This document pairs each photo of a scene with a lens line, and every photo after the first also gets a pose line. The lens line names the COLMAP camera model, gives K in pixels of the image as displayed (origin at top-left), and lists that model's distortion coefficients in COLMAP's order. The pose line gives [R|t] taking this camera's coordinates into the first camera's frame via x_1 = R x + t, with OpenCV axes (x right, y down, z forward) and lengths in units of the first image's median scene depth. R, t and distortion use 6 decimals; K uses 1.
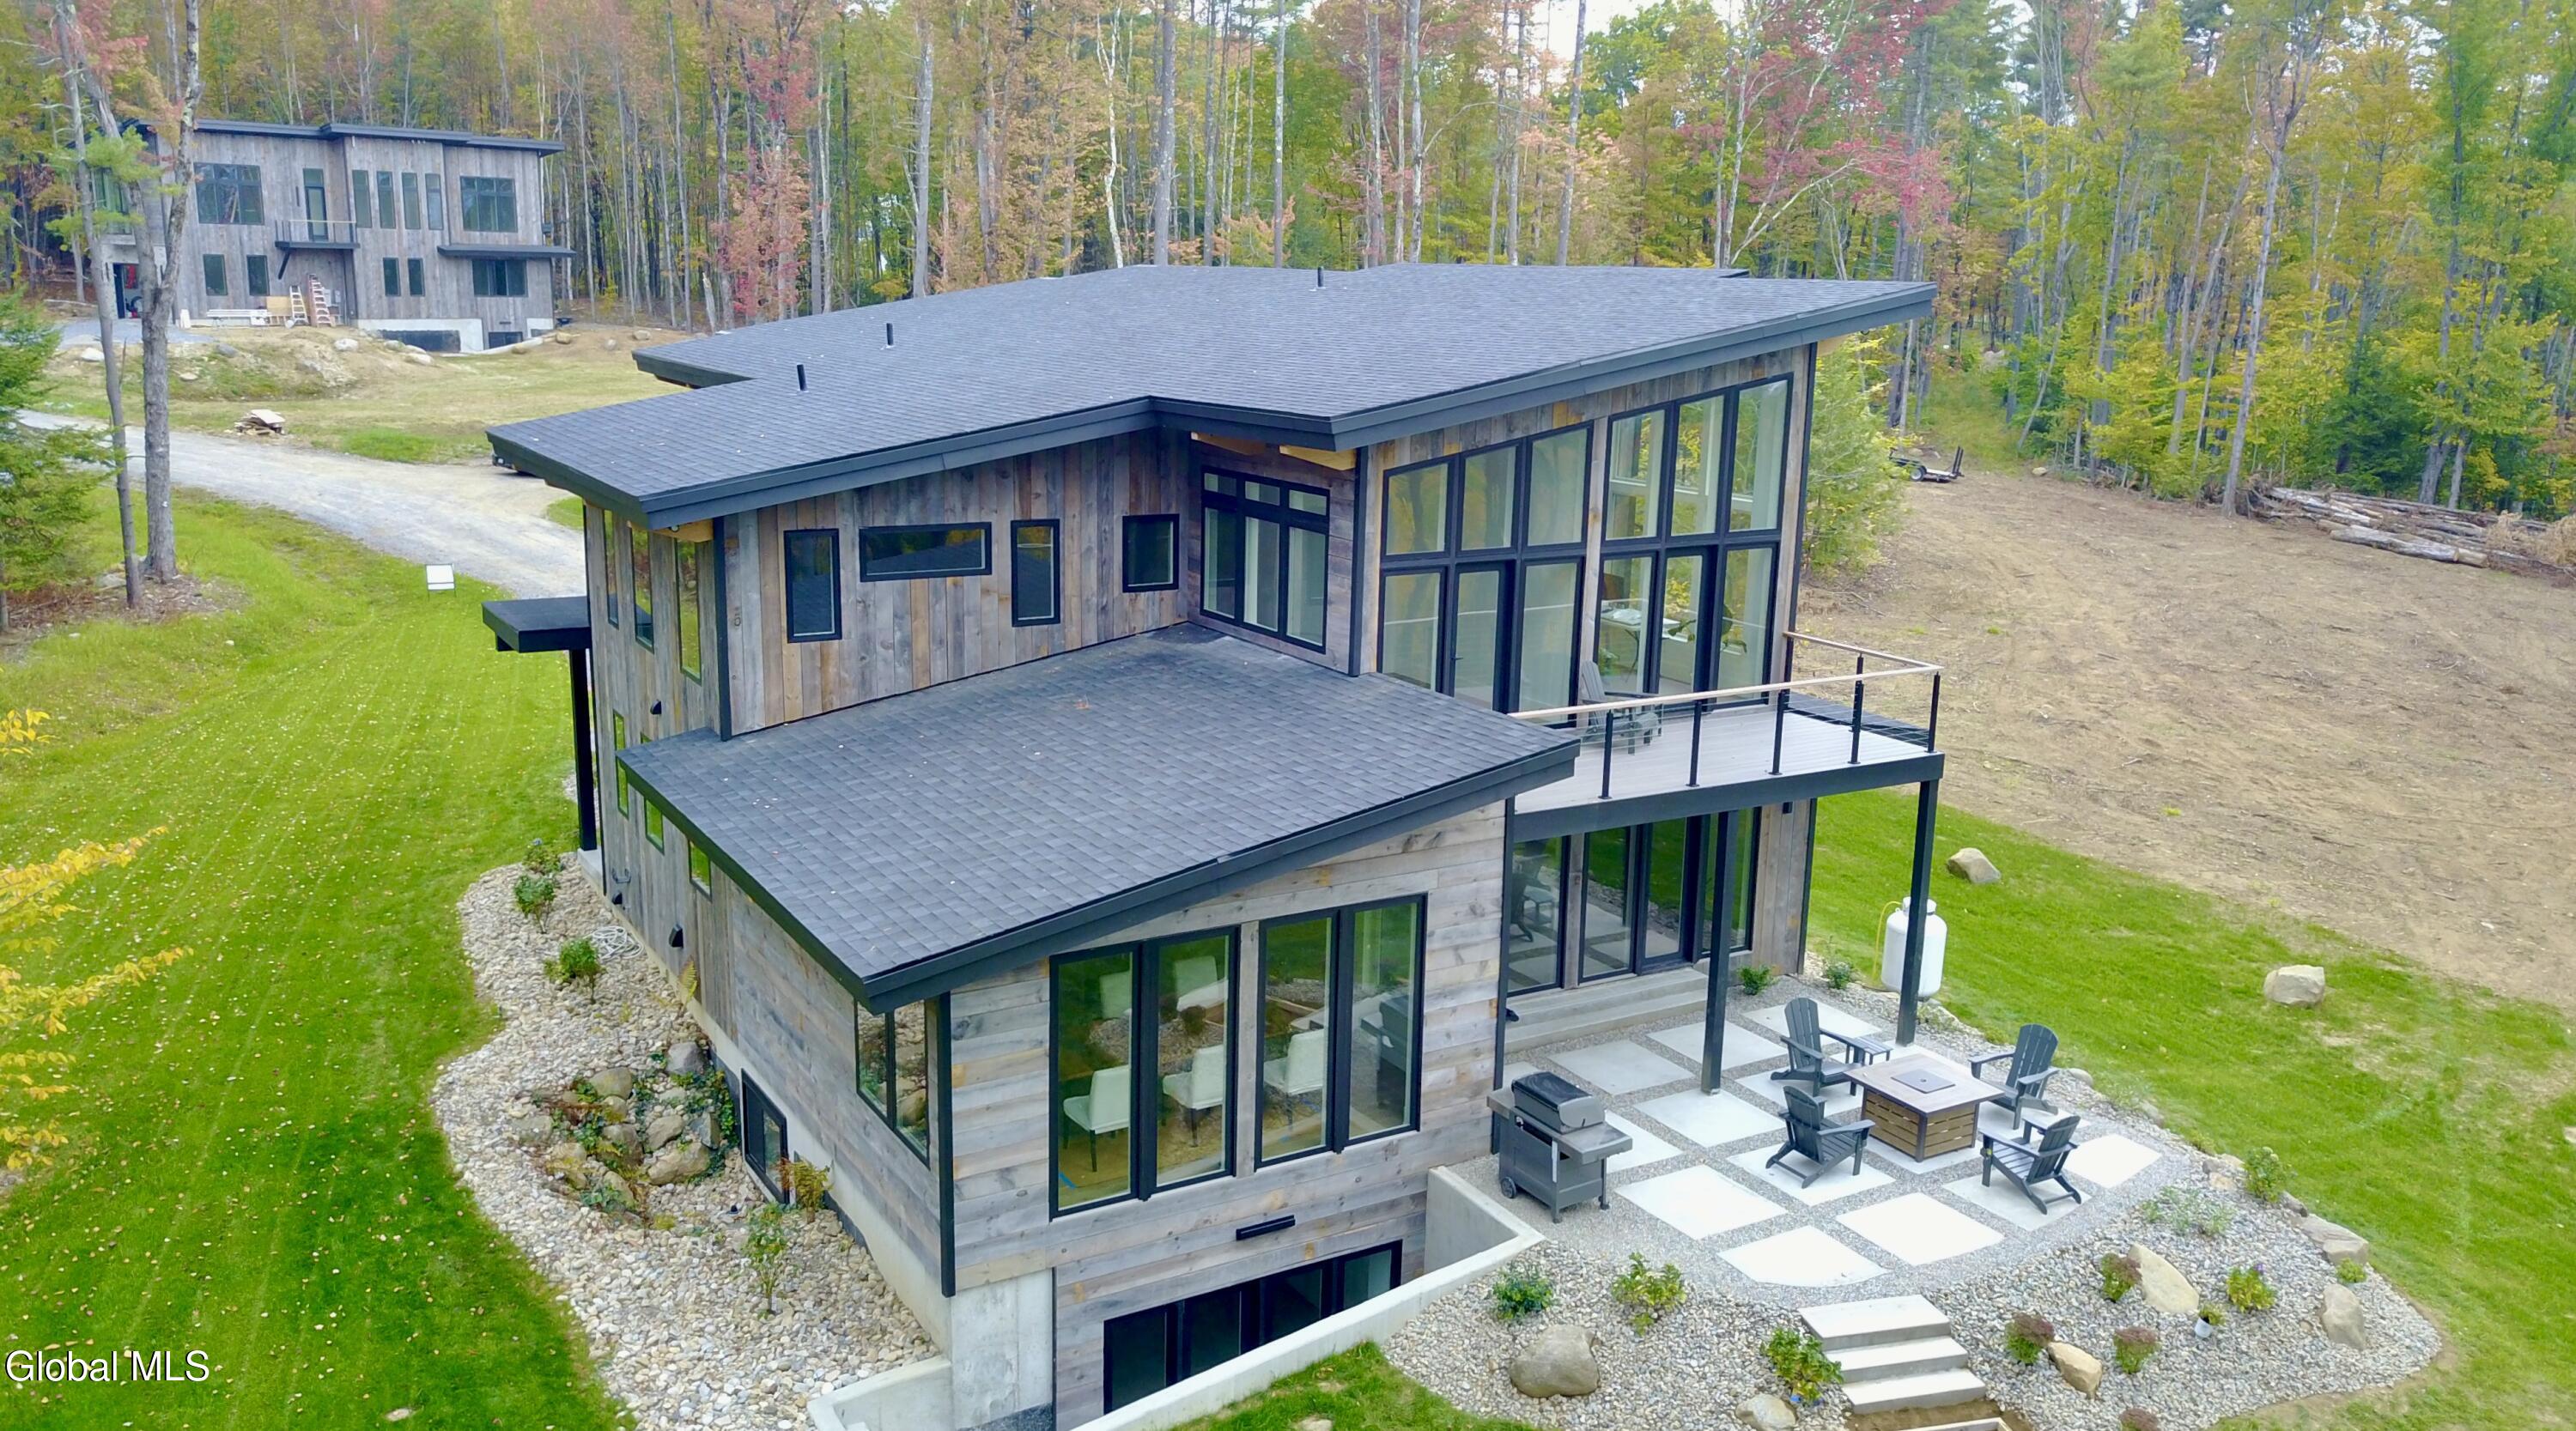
lens RADIAL K [[1963.3, 0, 1288.0], [0, 1963.3, 715.5], [0, 0, 1]] dist [0.056398, -0.111623]
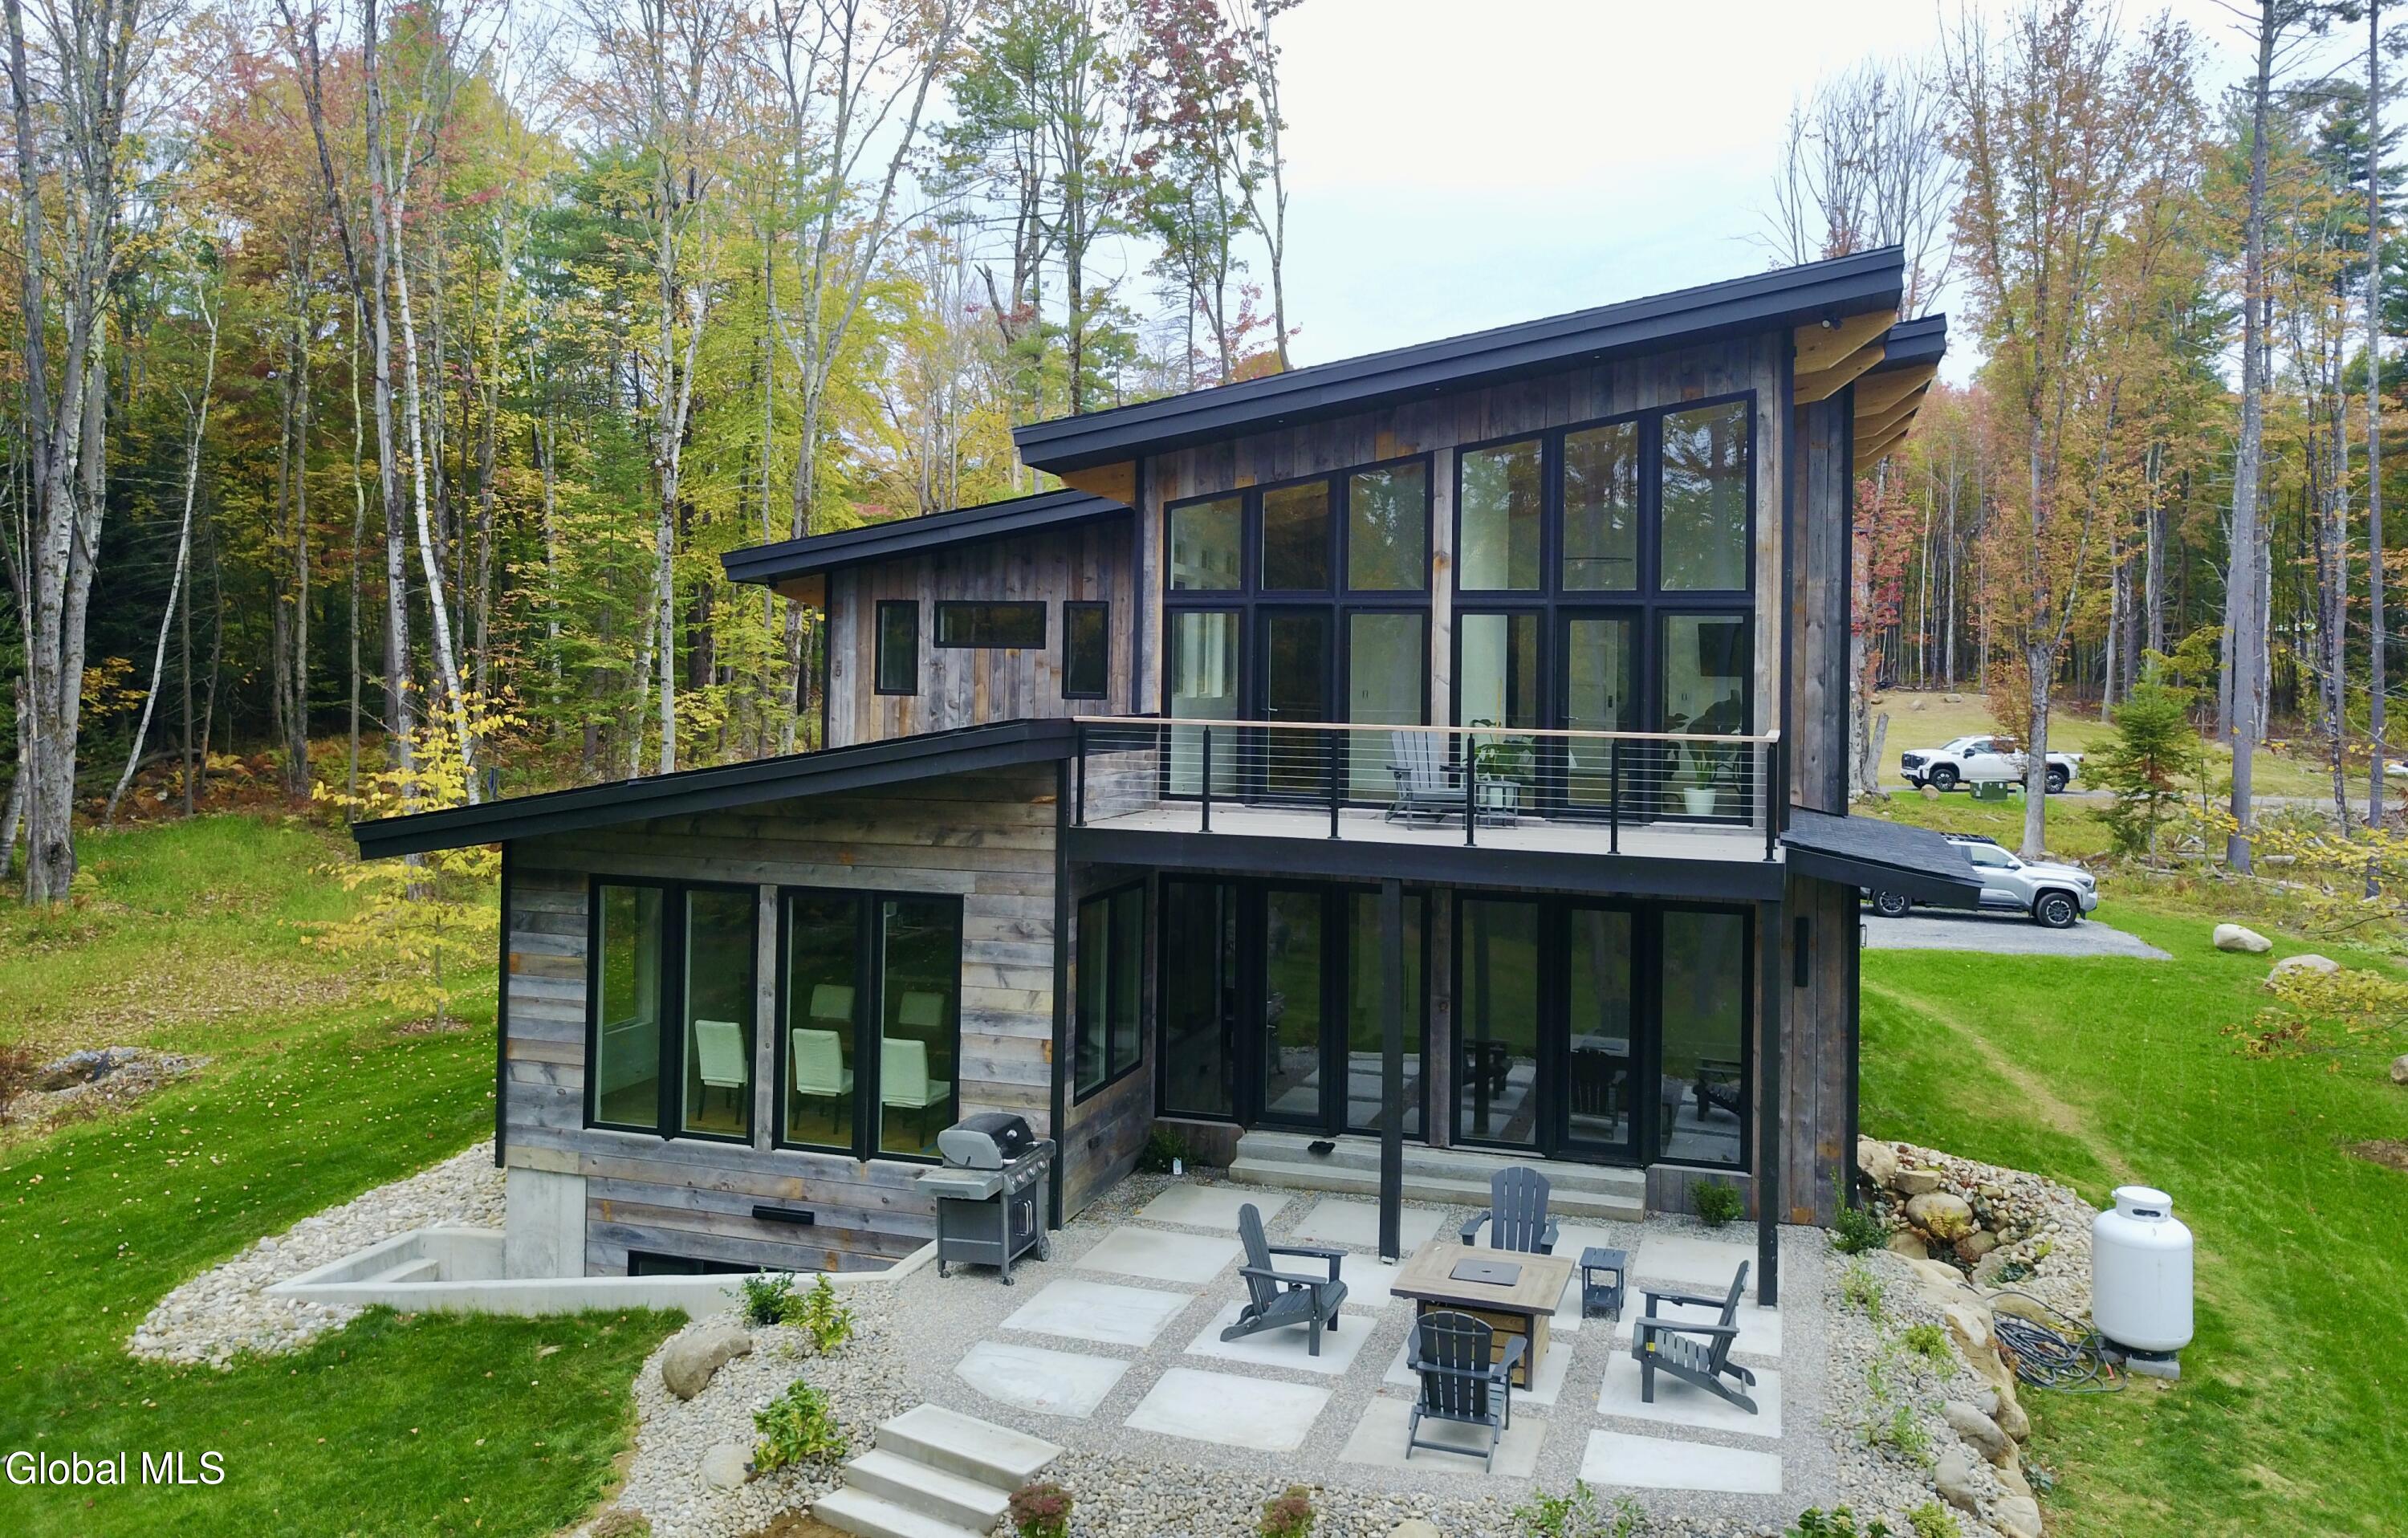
lens RADIAL K [[1802.0, 0, 1211.2], [0, 1802.0, 659.1], [0, 0, 1]] dist [0.004006, 0.005881]
pose [[0.666724, -0.016394, -0.745124, 0.683053], [-0.164219, 0.971956, -0.168325, 0.090797], [0.726987, 0.234590, 0.645335, 0.431625]]
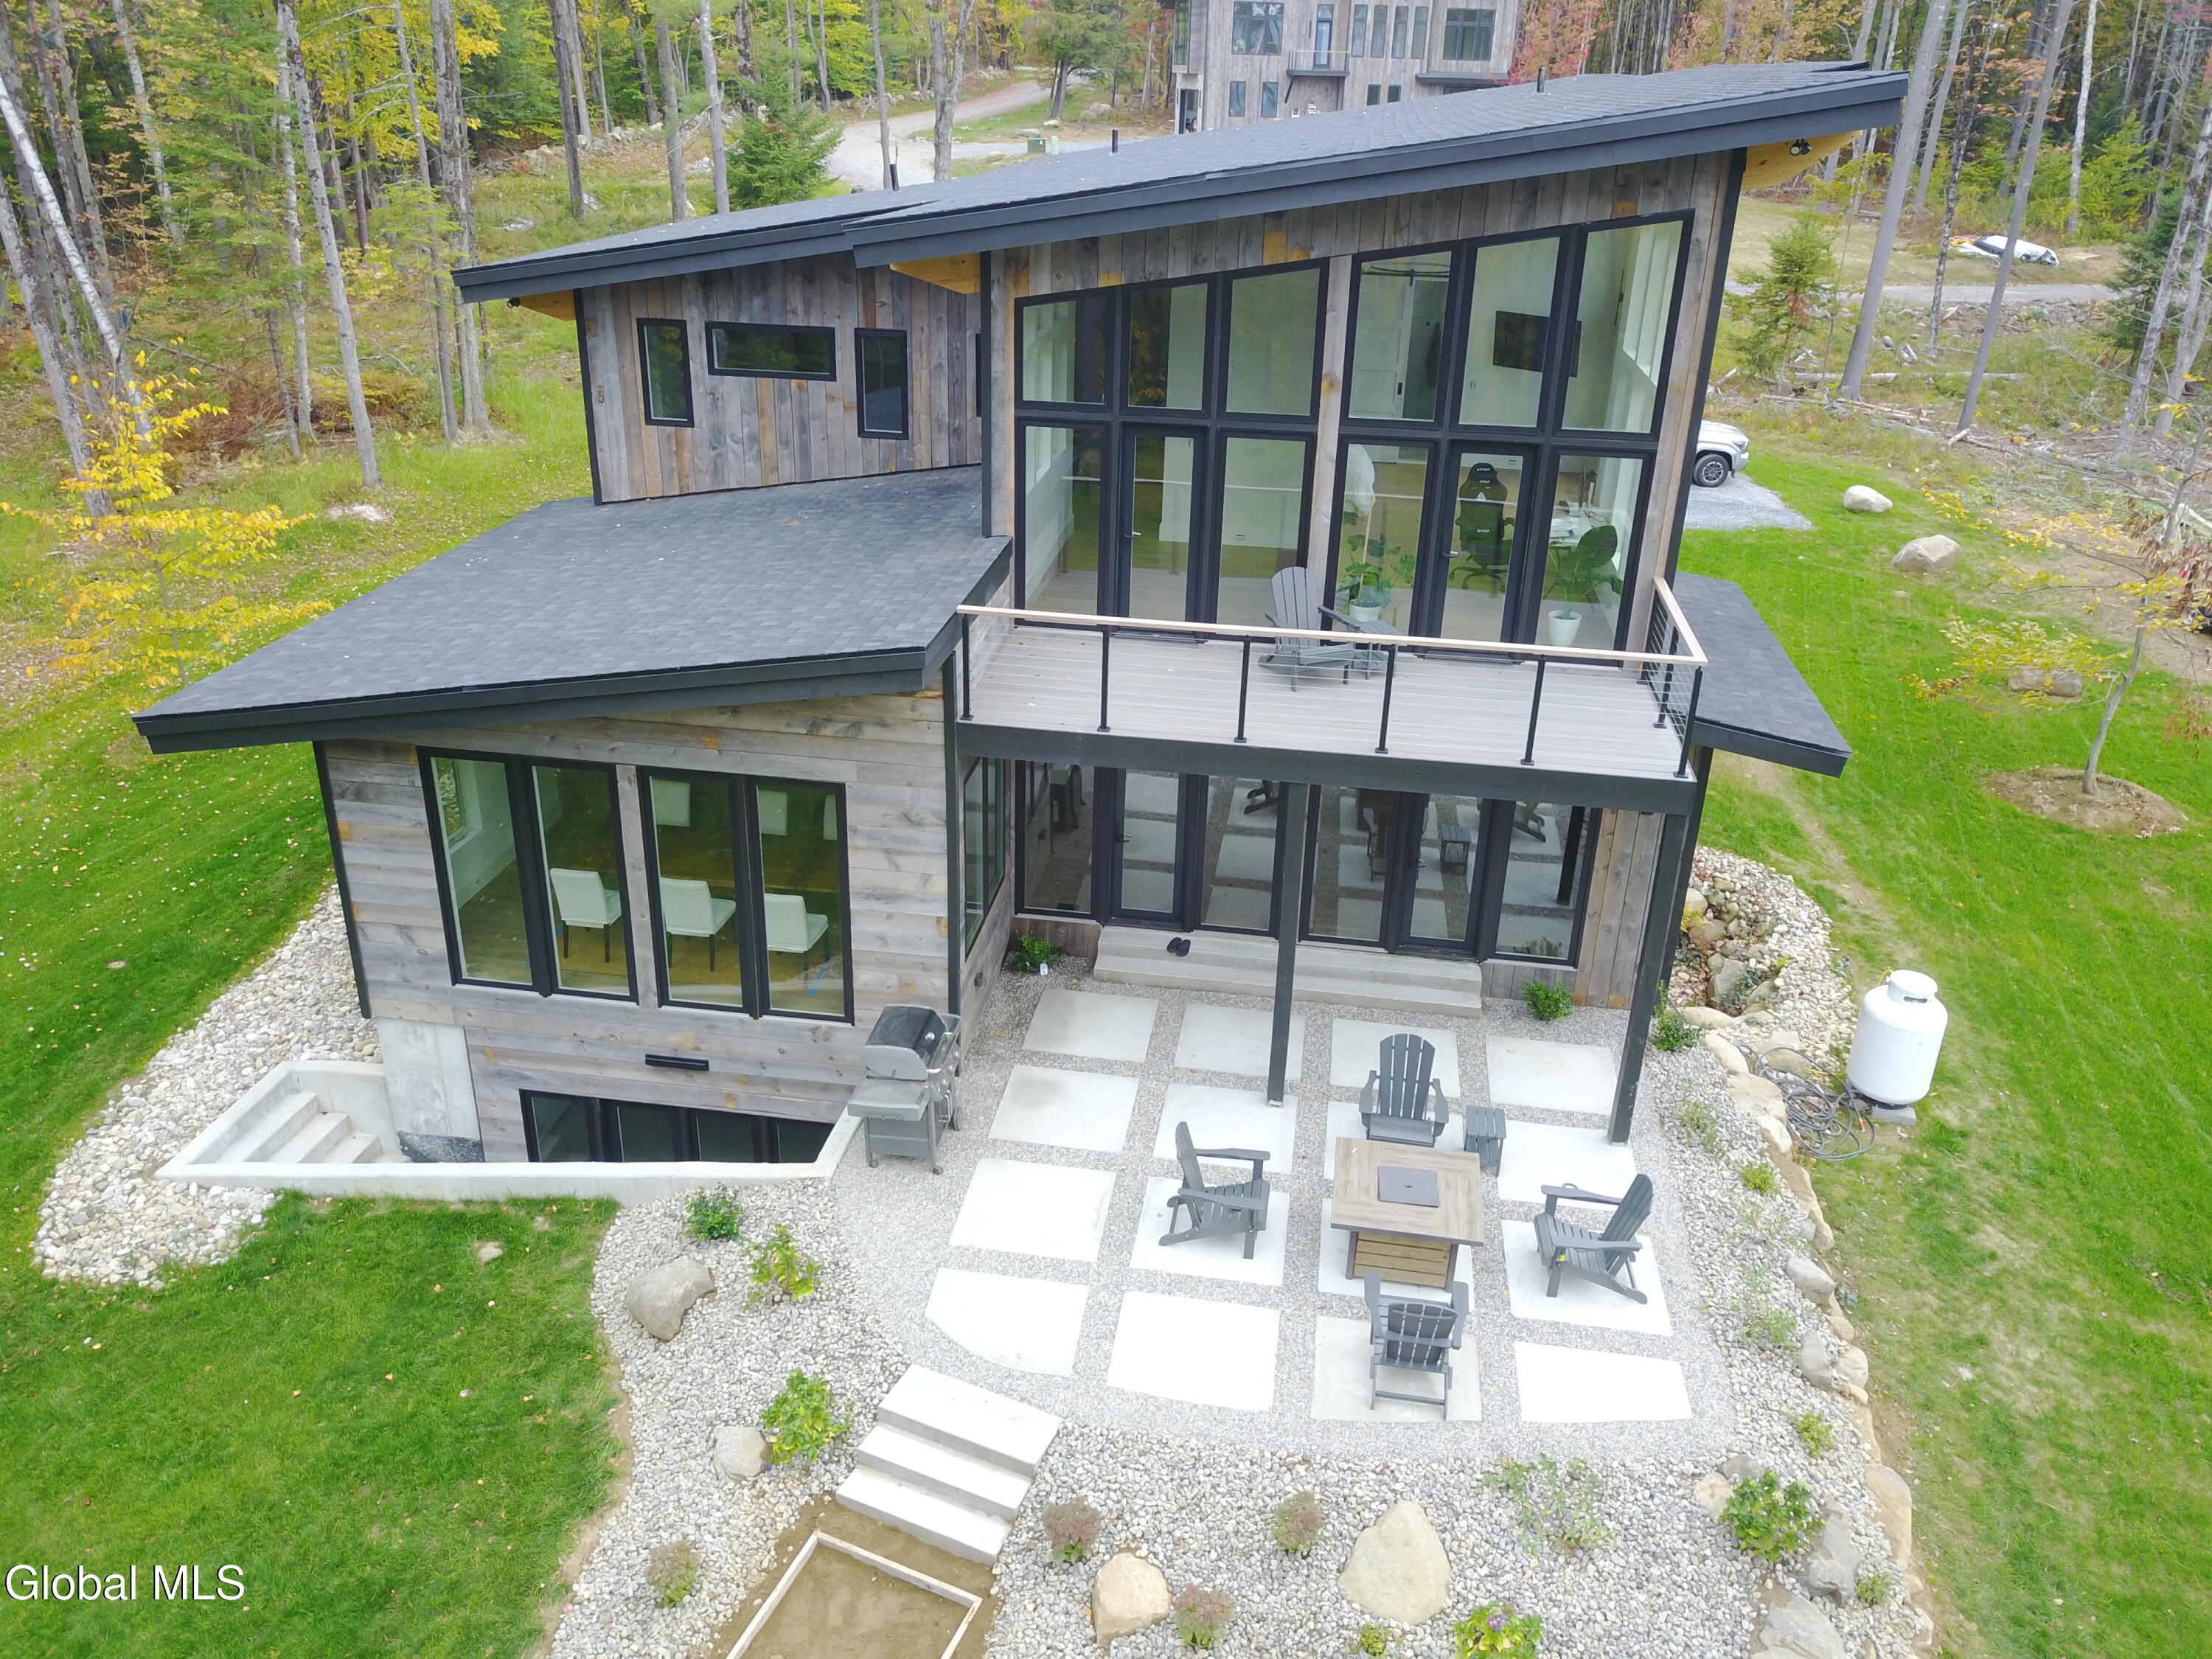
lens RADIAL K [[1652.3, 0, 1106.0], [0, 1652.3, 829.5], [0, 0, 1]] dist [0.006837, 0.000609]
pose [[0.772584, 0.262308, -0.578194, 0.522789], [-0.148070, 0.959995, 0.237667, -0.075263], [0.617406, -0.098004, 0.780516, 0.411294]]
